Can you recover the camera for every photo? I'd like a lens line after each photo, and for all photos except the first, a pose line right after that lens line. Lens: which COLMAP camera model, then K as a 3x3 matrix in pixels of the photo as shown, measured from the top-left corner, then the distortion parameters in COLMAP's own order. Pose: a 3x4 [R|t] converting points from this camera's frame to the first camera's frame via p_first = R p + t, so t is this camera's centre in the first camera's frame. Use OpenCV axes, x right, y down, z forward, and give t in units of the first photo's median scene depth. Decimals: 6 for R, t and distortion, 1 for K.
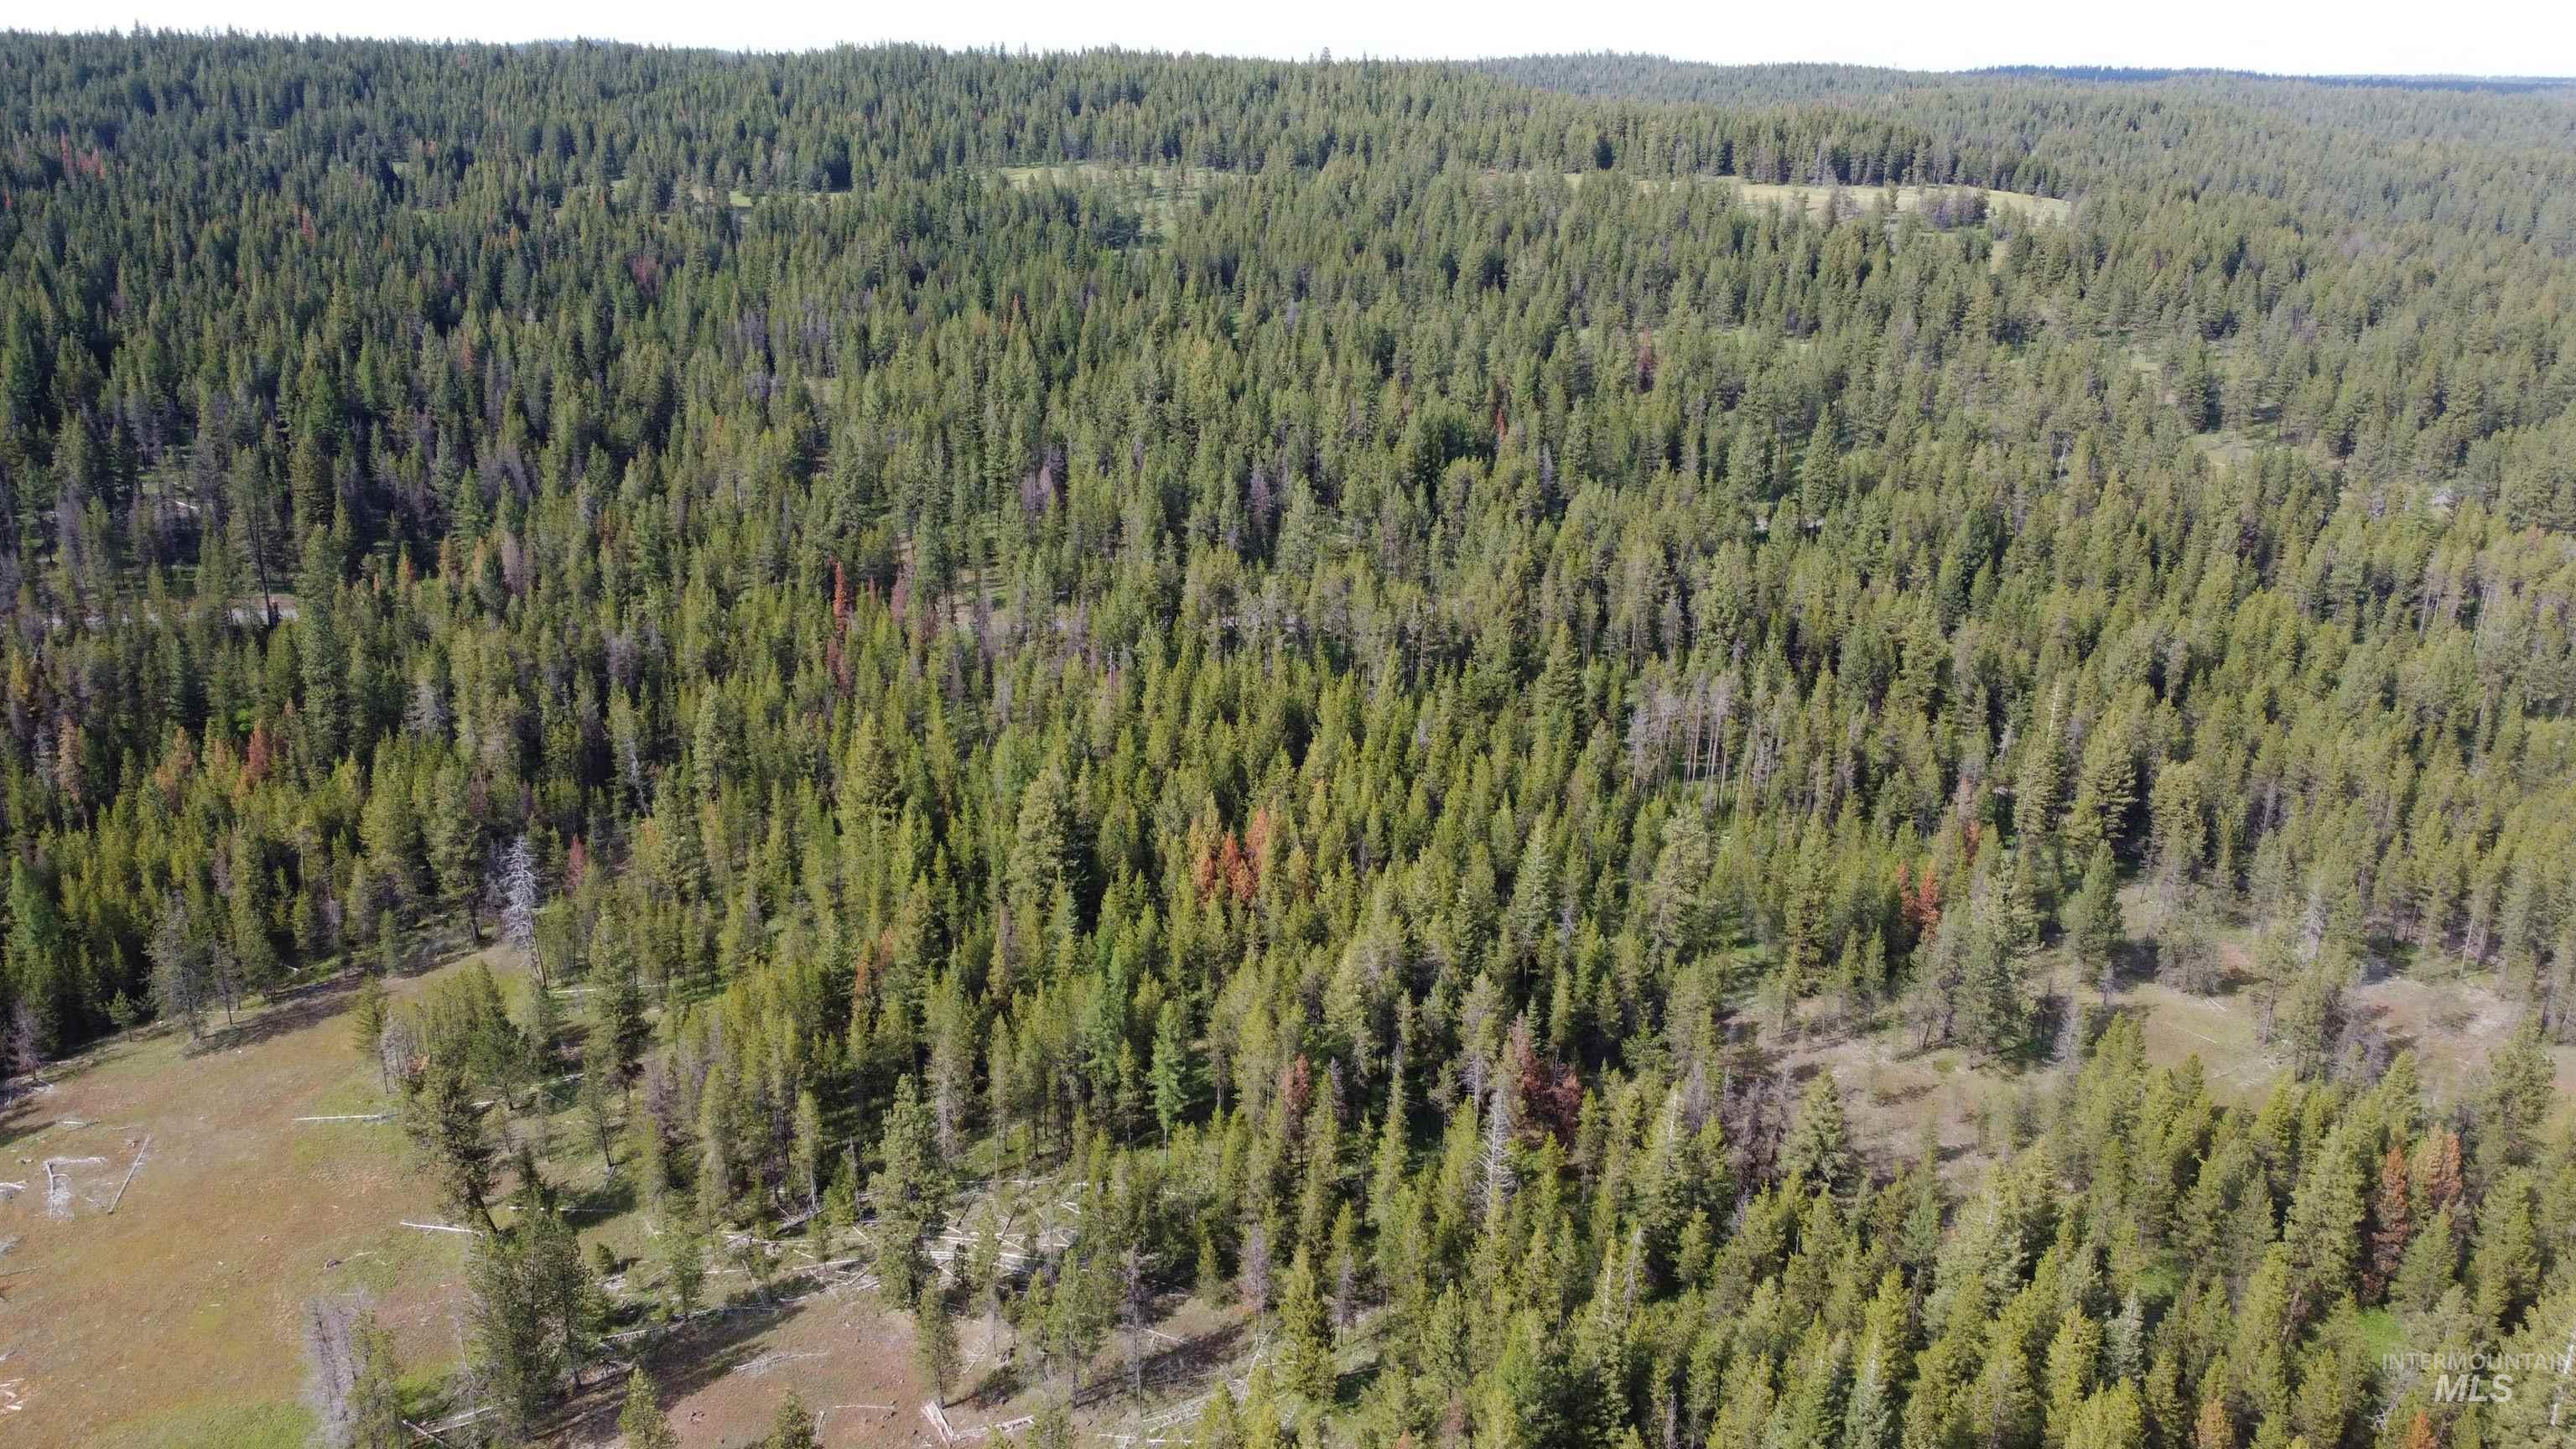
lens RADIAL K [[1949.1, 0, 1287.2], [0, 1949.1, 711.2], [0, 0, 1]] dist [0.003353, -0.006356]
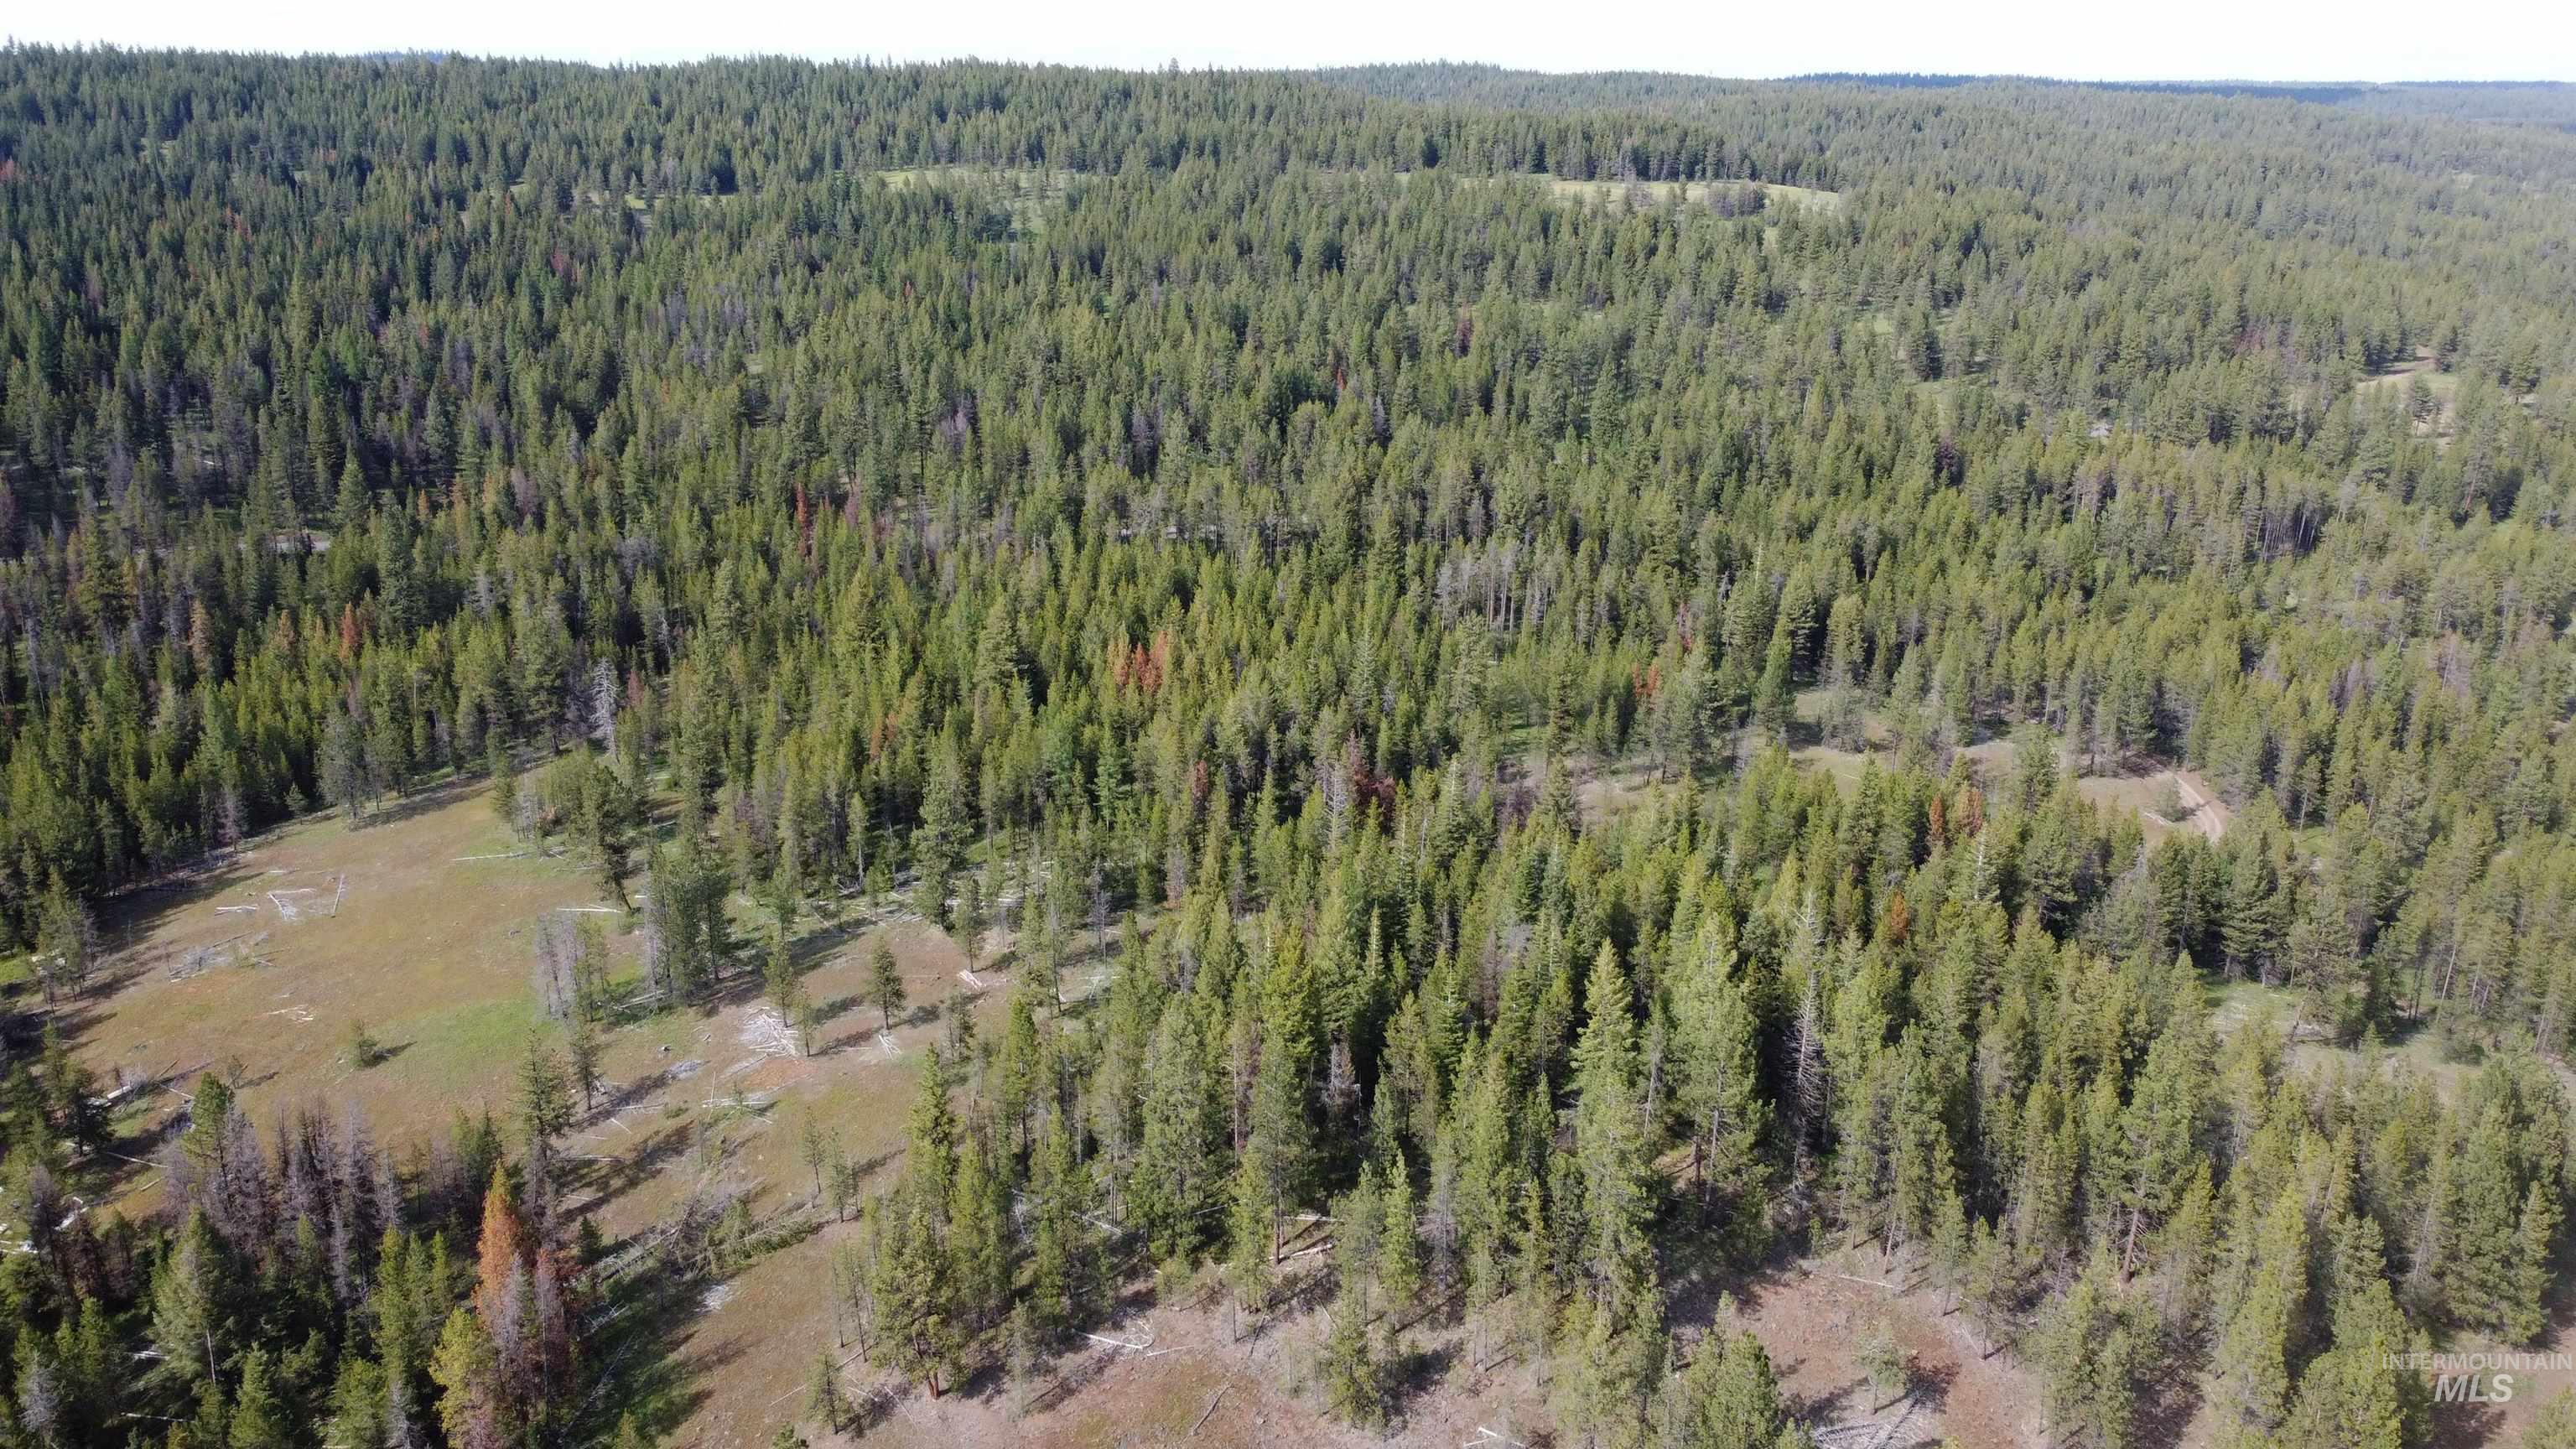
lens RADIAL K [[1949.1, 0, 1293.1], [0, 1949.1, 716.4], [0, 0, 1]] dist [0.003353, -0.006356]
pose [[0.996797, -0.028262, 0.074809, -0.021350], [0.028411, 0.999596, -0.000925, 0.096566], [-0.074752, 0.003047, 0.997197, -0.292790]]
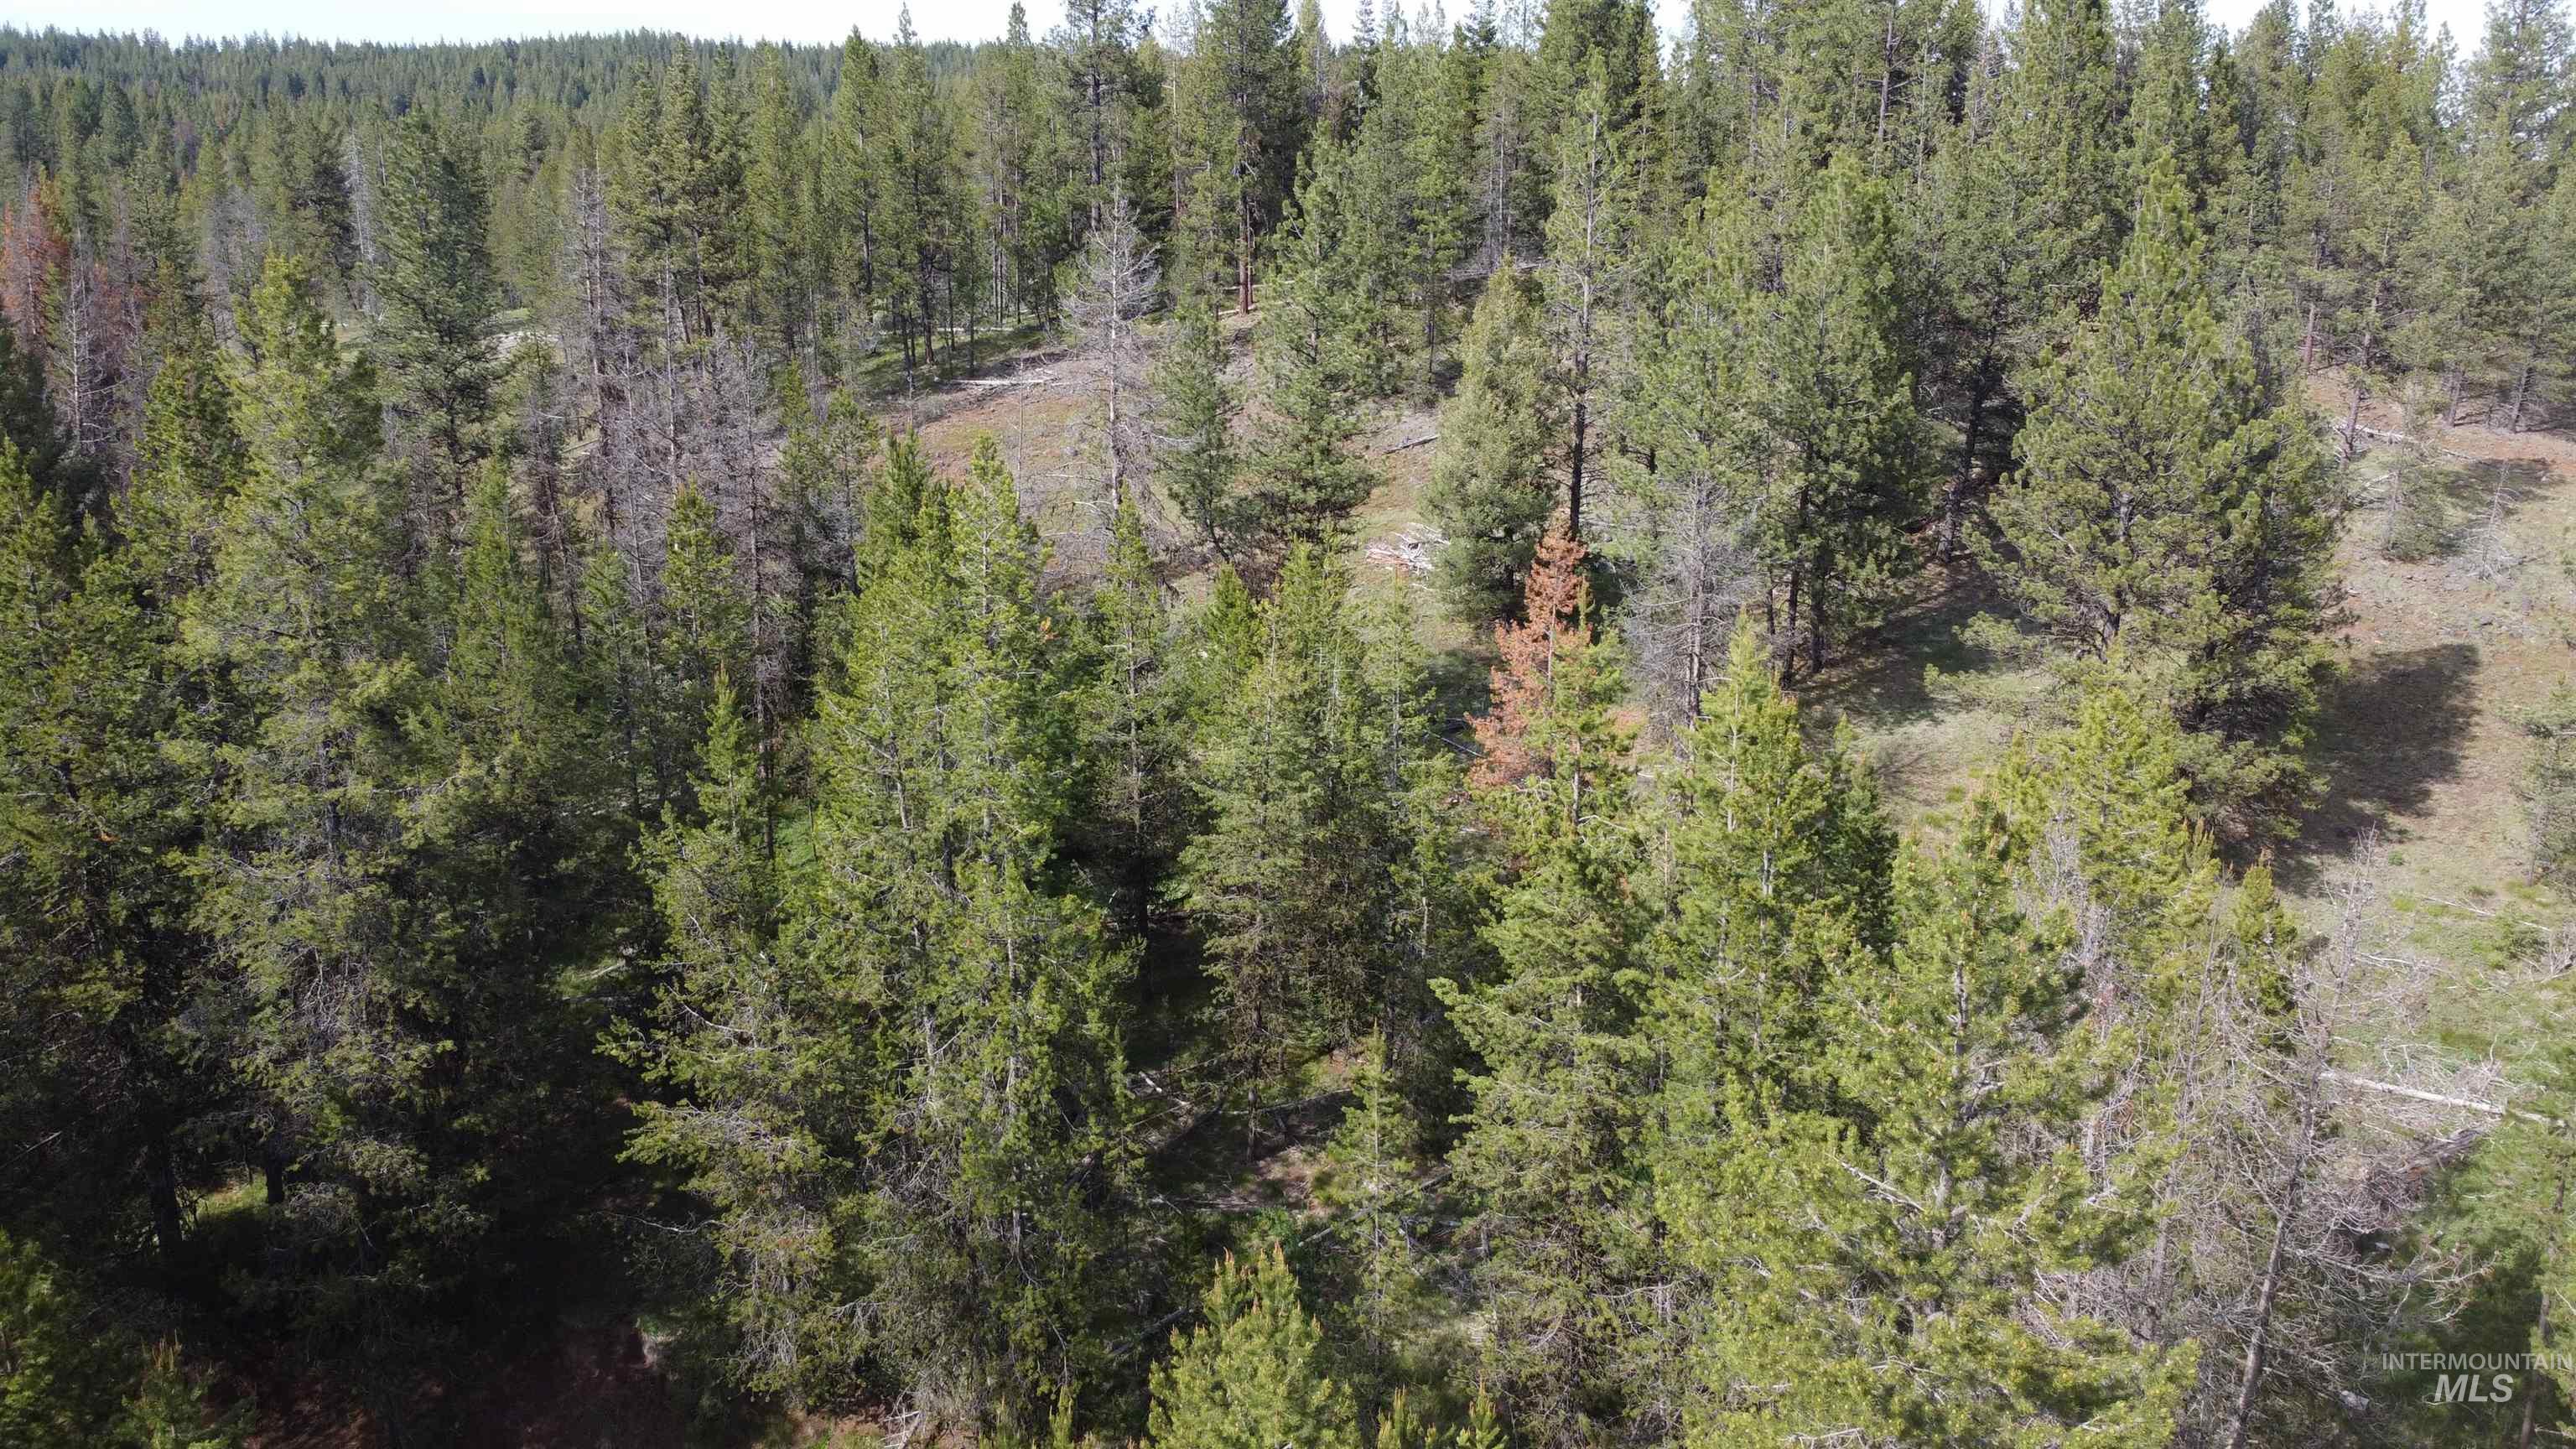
lens RADIAL K [[1949.1, 0, 1291.9], [0, 1949.1, 706.2], [0, 0, 1]] dist [0.003353, -0.006356]
pose [[0.990582, -0.043968, 0.129668, -0.032551], [0.053405, 0.996101, -0.070218, 0.390221], [-0.126075, 0.076481, 0.989068, -0.070801]]
